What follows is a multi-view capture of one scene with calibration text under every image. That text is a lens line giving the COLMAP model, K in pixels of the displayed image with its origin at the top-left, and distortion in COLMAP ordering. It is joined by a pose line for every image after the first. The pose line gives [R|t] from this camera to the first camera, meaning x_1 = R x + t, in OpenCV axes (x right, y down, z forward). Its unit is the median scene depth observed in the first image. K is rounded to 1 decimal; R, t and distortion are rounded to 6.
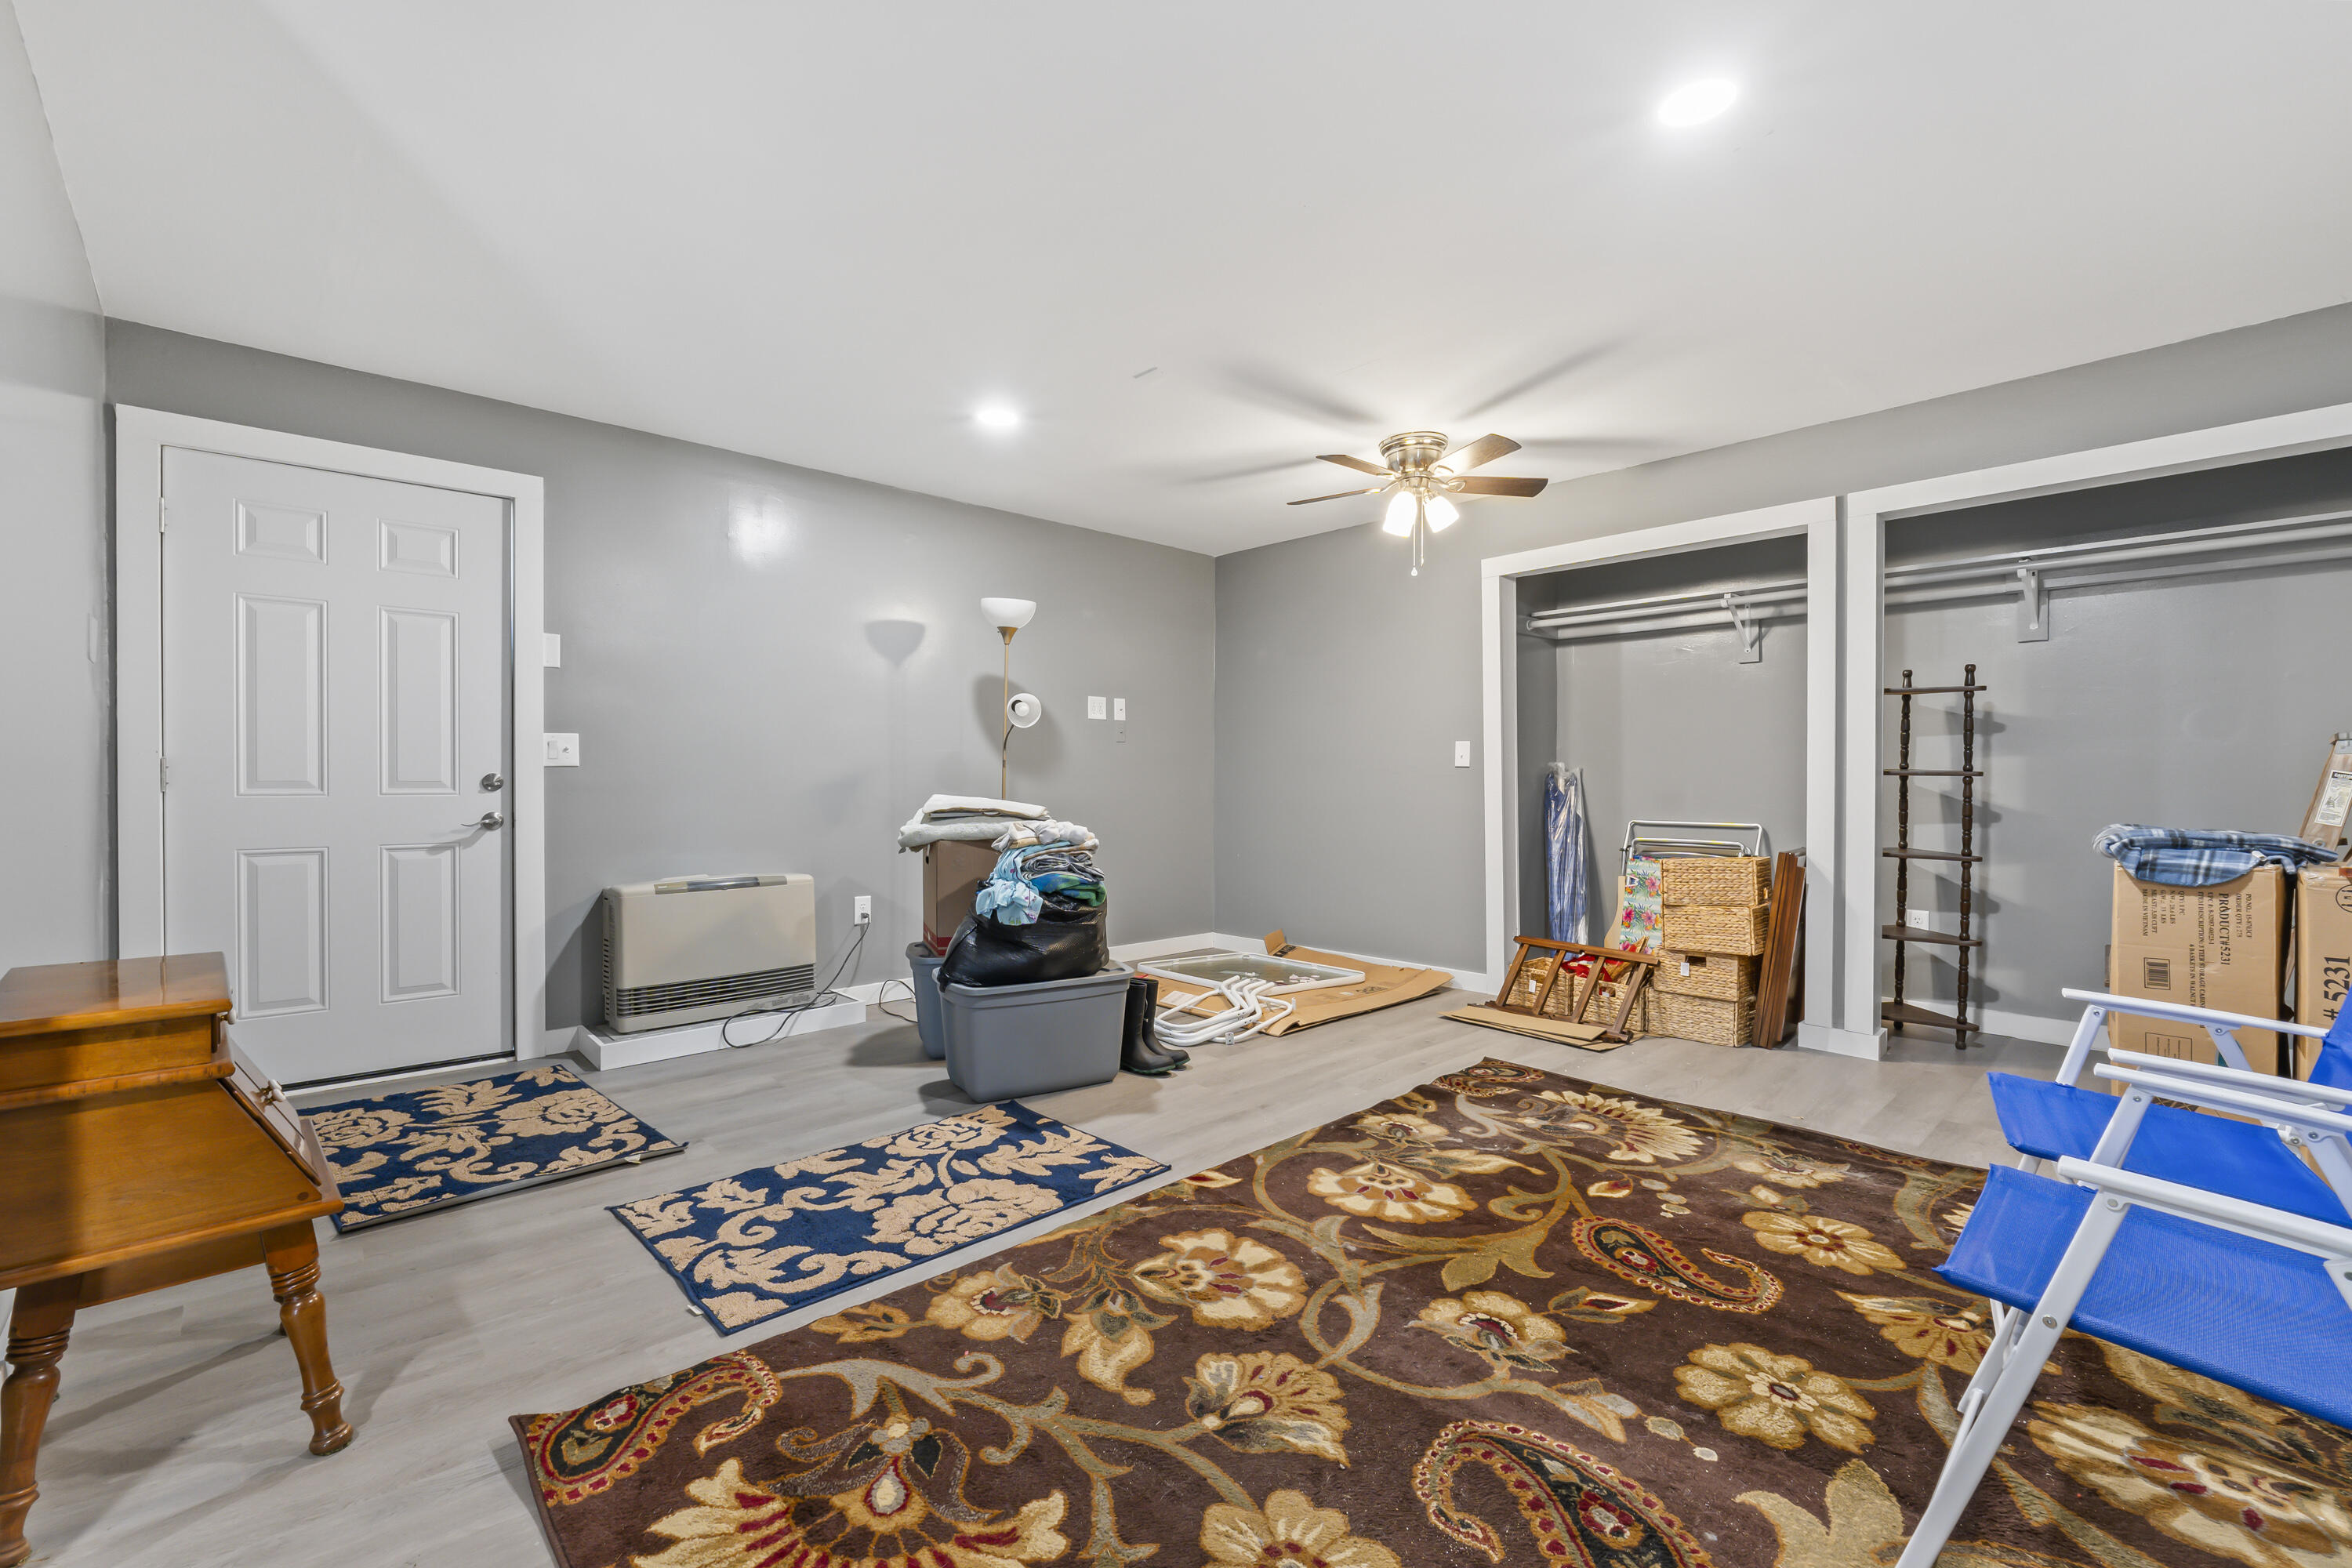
lens RADIAL K [[1002.0, 0, 1149.4], [0, 1002.0, 784.1], [0, 0, 1]] dist [-0.007775, -0.000273]
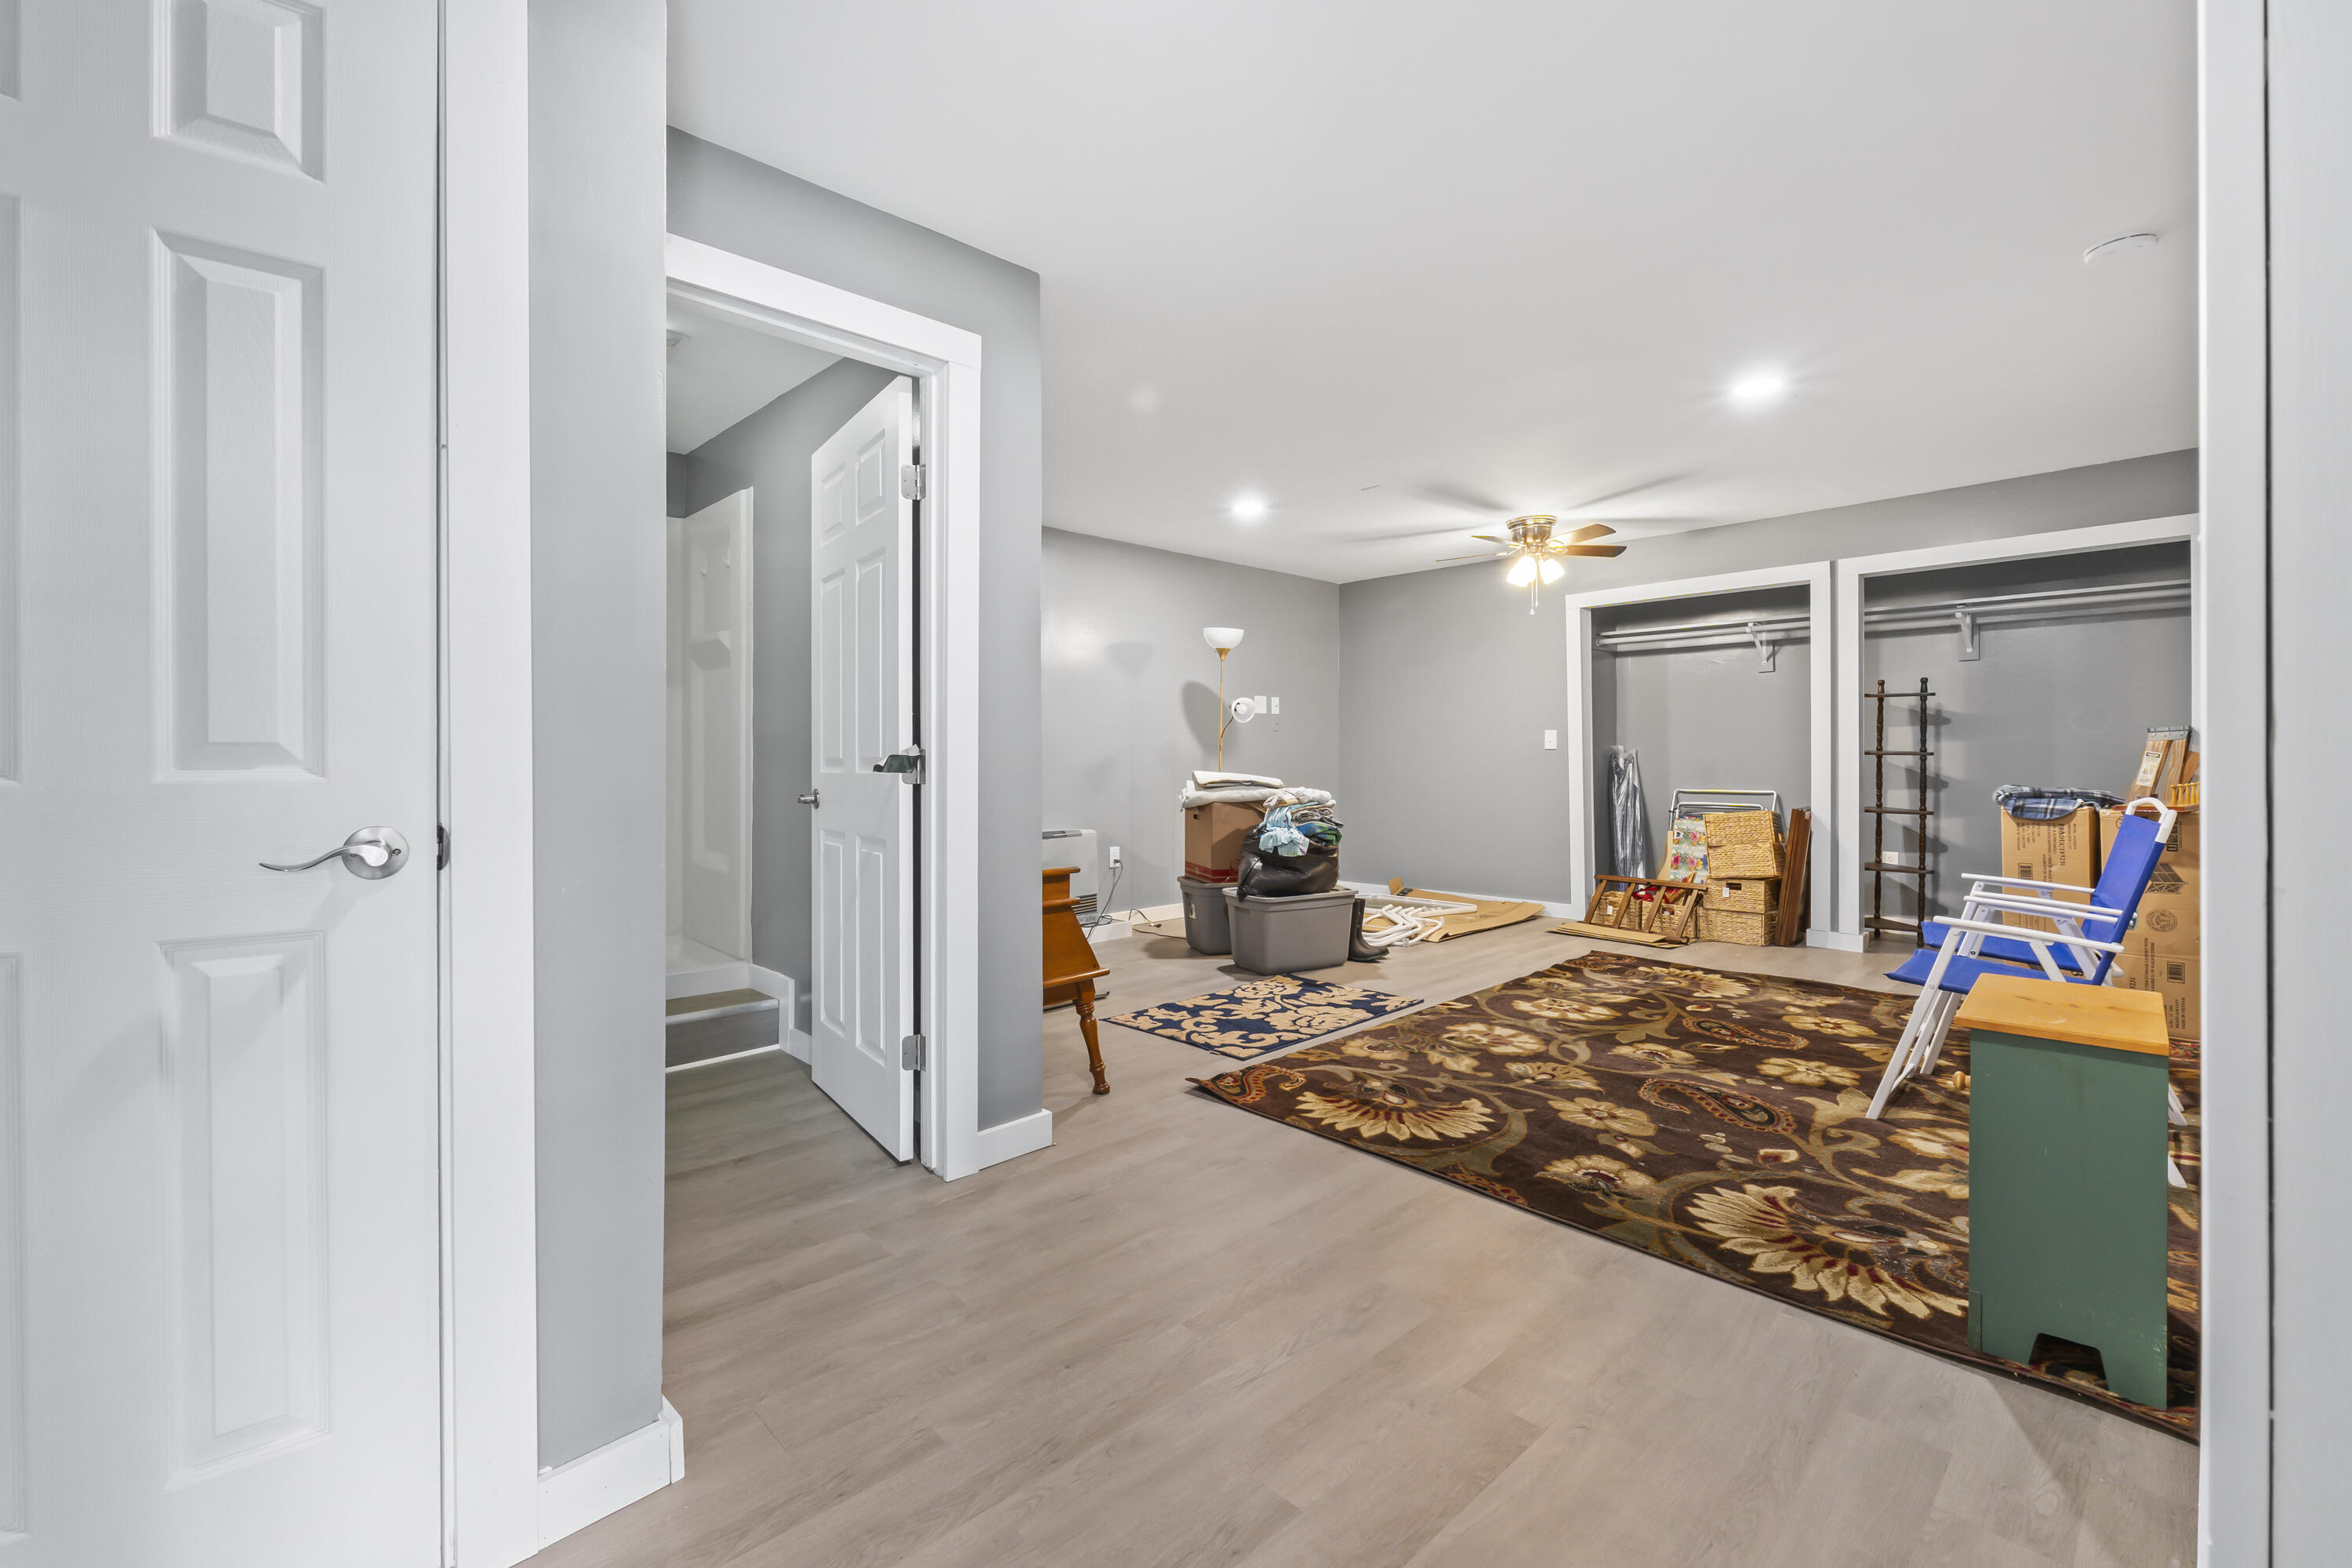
lens RADIAL K [[1008.4, 0, 1142.0], [0, 1008.4, 757.7], [0, 0, 1]] dist [-0.002628, -0.000349]
pose [[0.999962, -0.003642, 0.007947, -0.343950], [0.003697, 0.999969, -0.006914, 0.001444], [-0.007921, 0.006944, 0.999945, -0.480735]]
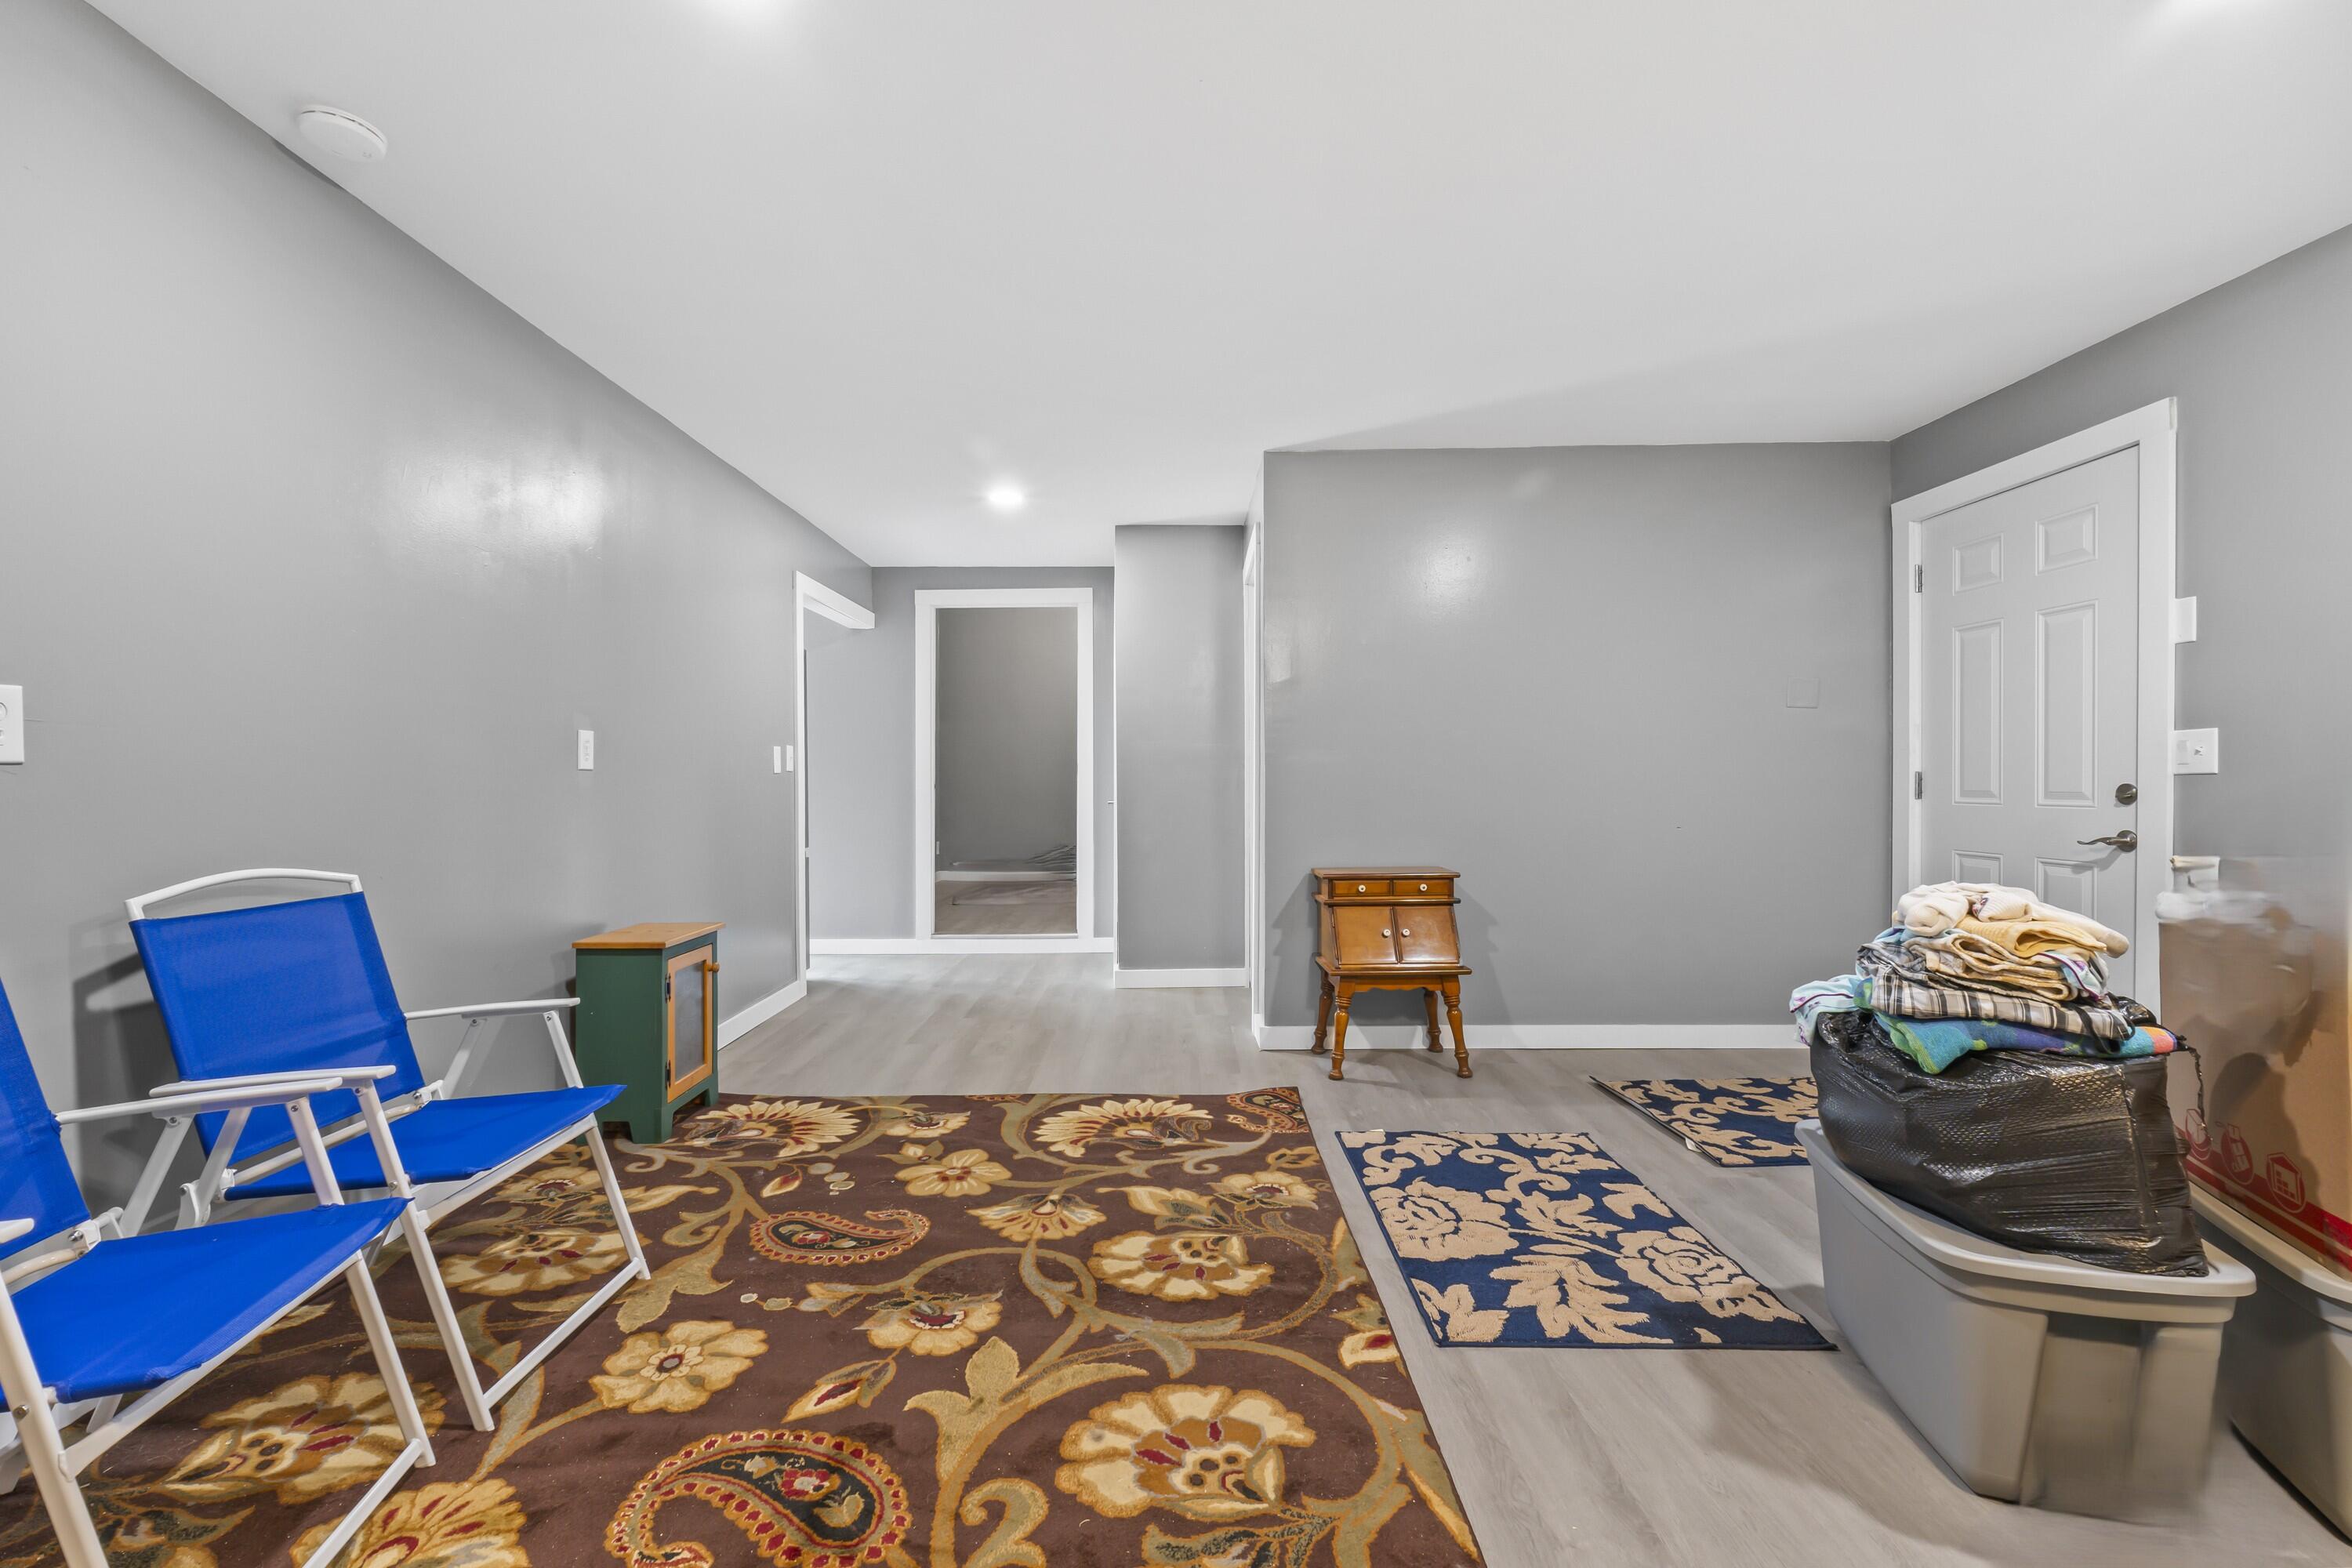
lens RADIAL K [[1002.0, 0, 1149.4], [0, 1002.0, 784.1], [0, 0, 1]] dist [-0.007775, -0.000273]
pose [[-0.688165, 0.001481, -0.725553, 0.520865], [-0.006459, 0.999946, 0.008167, -0.011868], [0.725526, 0.010306, -0.688118, 1.034470]]
